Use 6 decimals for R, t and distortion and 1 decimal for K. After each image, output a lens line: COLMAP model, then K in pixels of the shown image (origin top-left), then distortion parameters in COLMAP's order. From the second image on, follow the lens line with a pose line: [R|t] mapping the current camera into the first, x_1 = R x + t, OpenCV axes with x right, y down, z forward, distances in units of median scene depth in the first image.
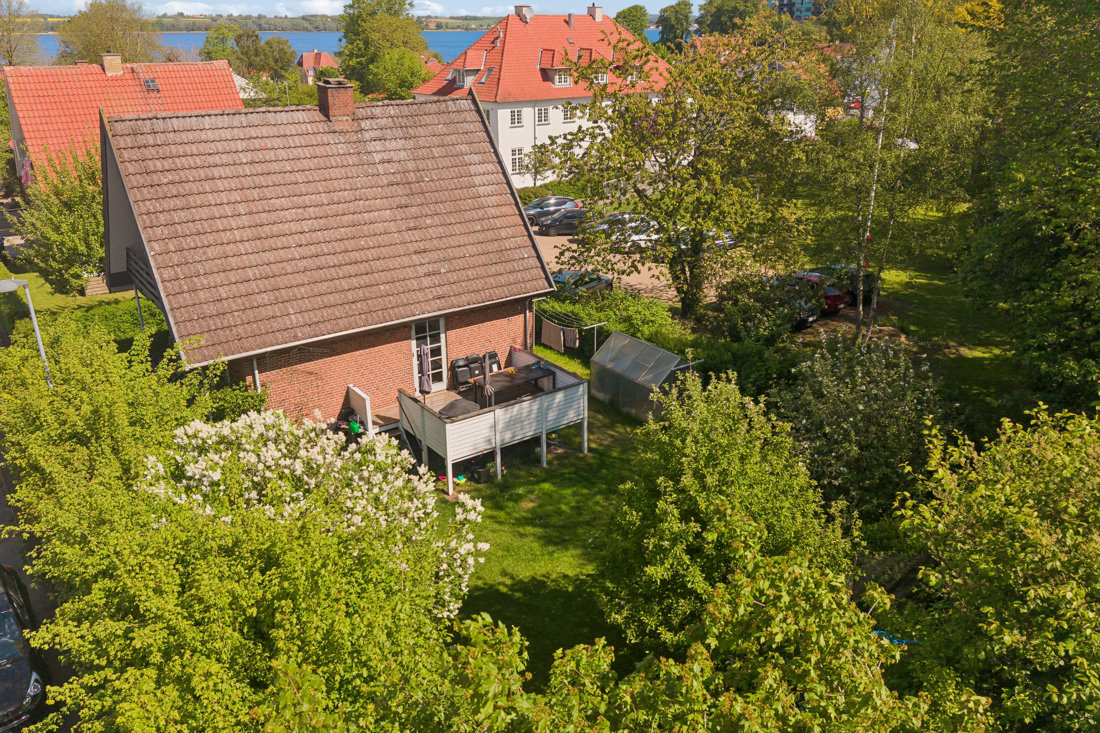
lens RADIAL K [[870.5, 0, 550.0], [0, 870.5, 366.5], [0, 0, 1]] dist [0.103392, -0.202249]
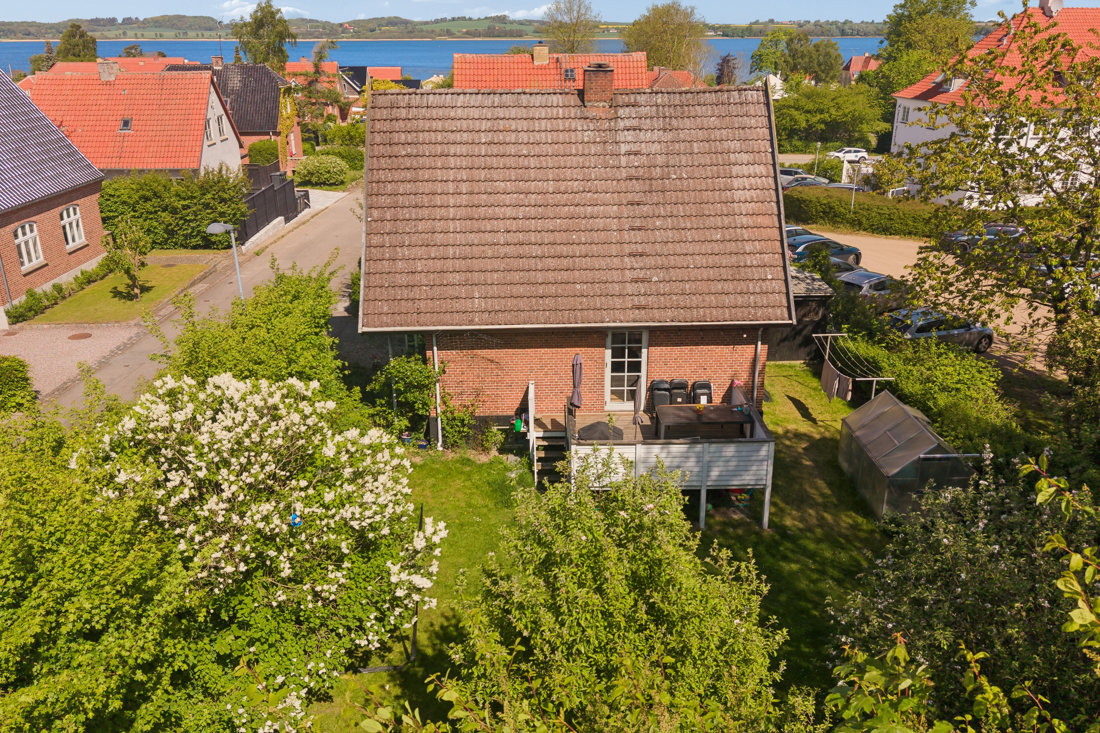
lens RADIAL K [[859.2, 0, 550.0], [0, 859.2, 366.5], [0, 0, 1]] dist [0.137311, -0.199298]
pose [[0.825525, 0.204285, -0.526096, 0.266483], [-0.206405, 0.976894, 0.055451, -0.049085], [0.525267, 0.062813, 0.848616, 0.202222]]
